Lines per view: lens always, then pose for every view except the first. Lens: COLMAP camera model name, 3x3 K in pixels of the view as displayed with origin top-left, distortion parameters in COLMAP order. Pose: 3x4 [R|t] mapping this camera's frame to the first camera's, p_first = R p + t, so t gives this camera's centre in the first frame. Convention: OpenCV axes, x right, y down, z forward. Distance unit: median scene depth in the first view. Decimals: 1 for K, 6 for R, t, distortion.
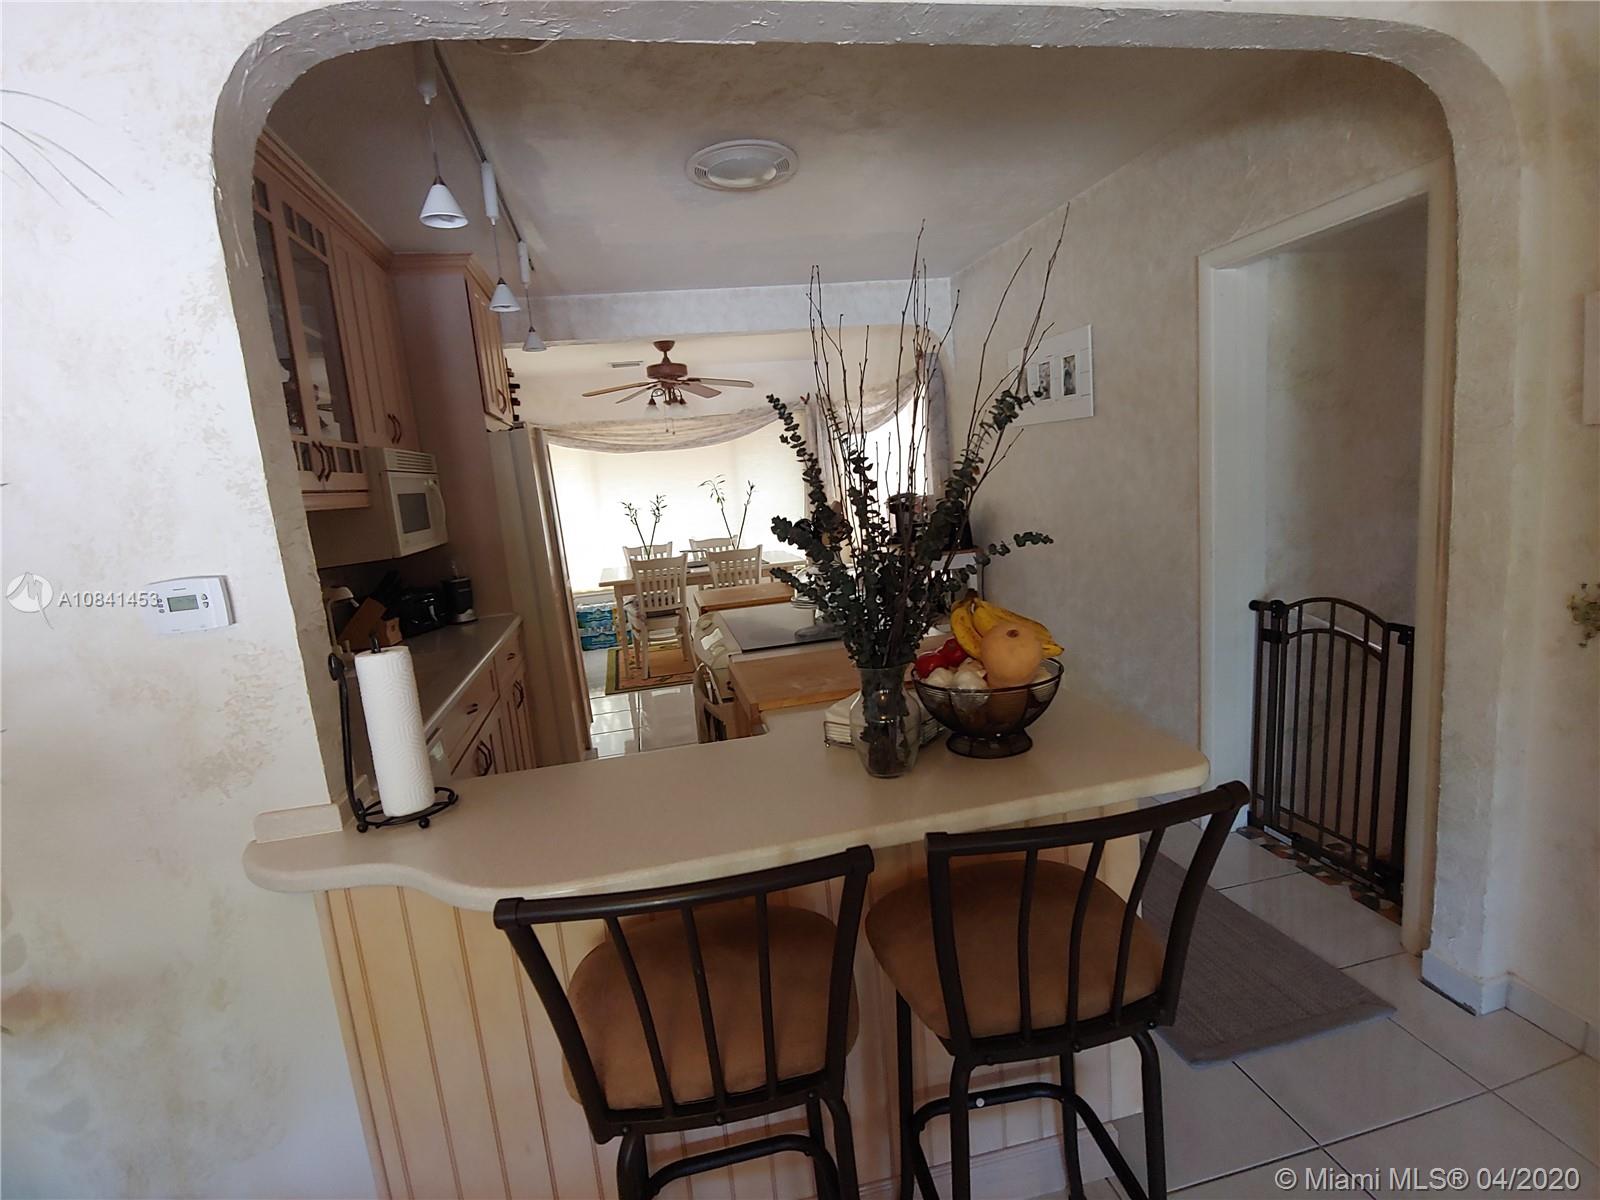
lens RADIAL K [[801.7, 0, 808.3], [0, 801.7, 602.4], [0, 0, 1]] dist [0.004924, -0.013192]
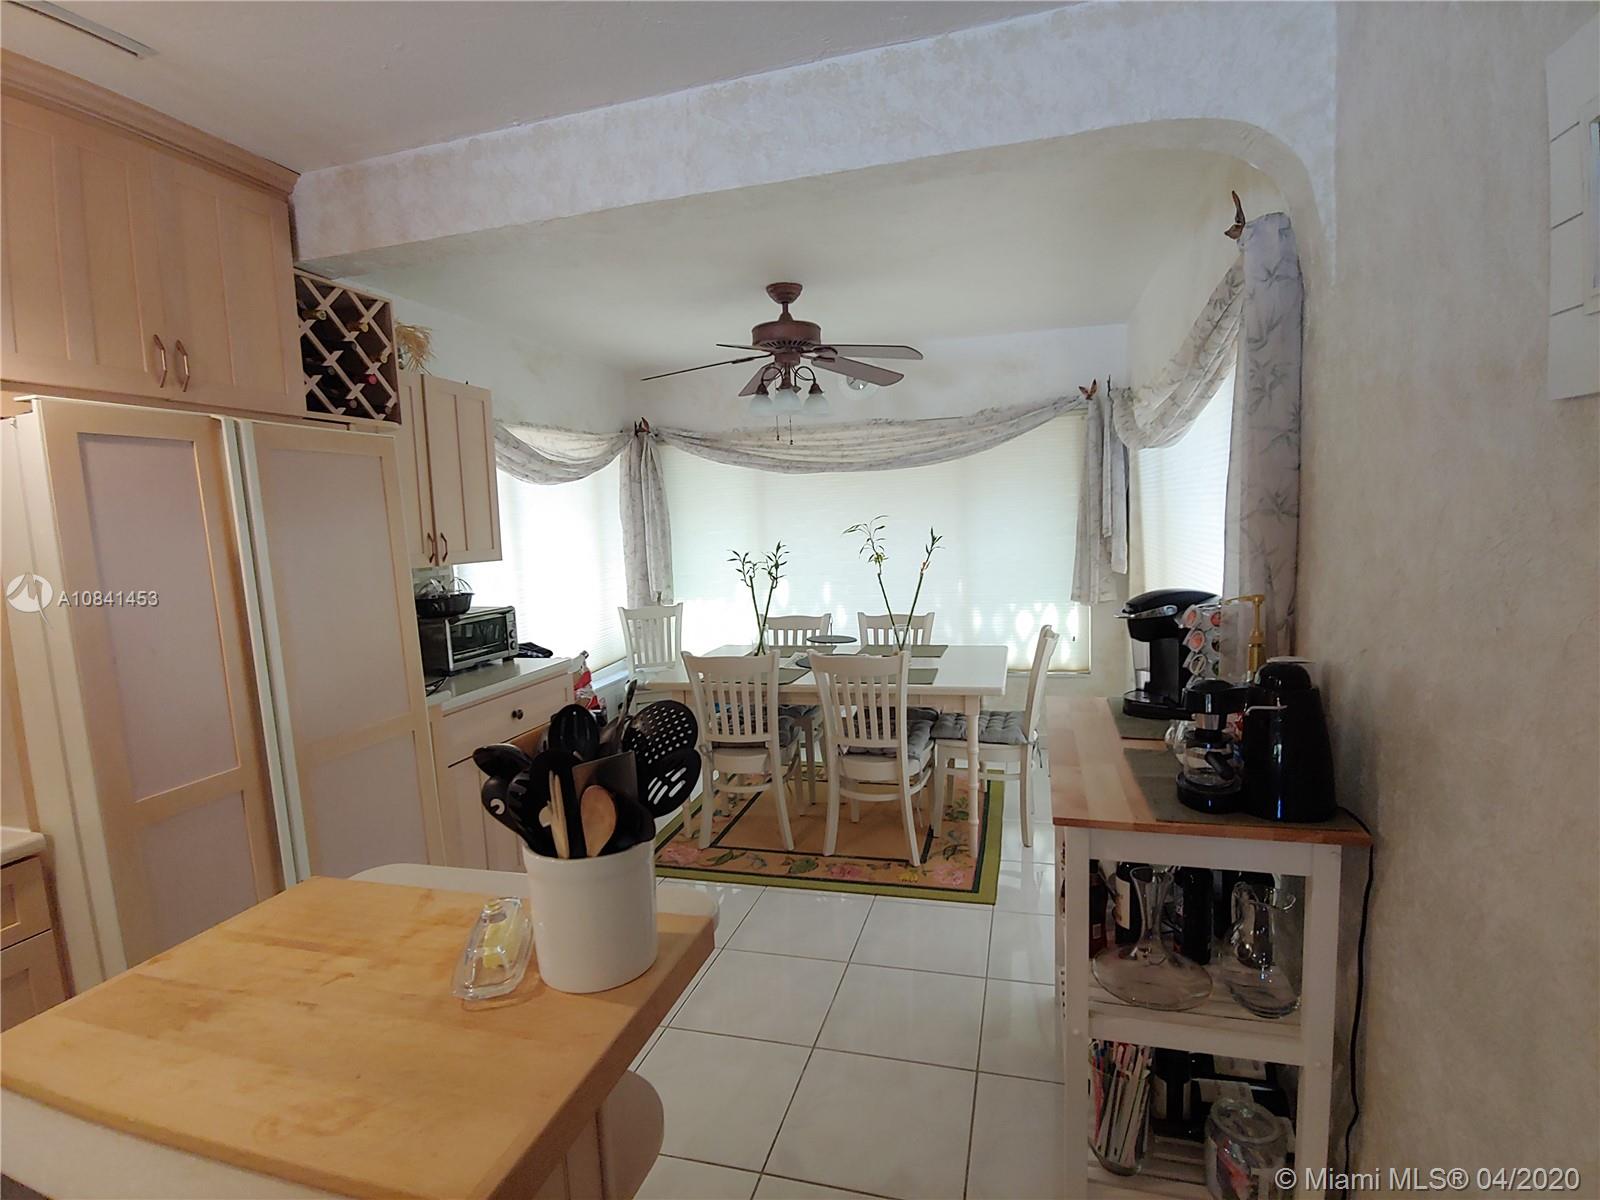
lens RADIAL K [[801.7, 0, 808.3], [0, 801.7, 602.4], [0, 0, 1]] dist [0.004924, -0.013192]
pose [[0.884920, 0.097996, -0.455317, 0.123442], [-0.108563, 0.994085, 0.002960, -0.099159], [0.452914, 0.046811, 0.890324, 0.495541]]
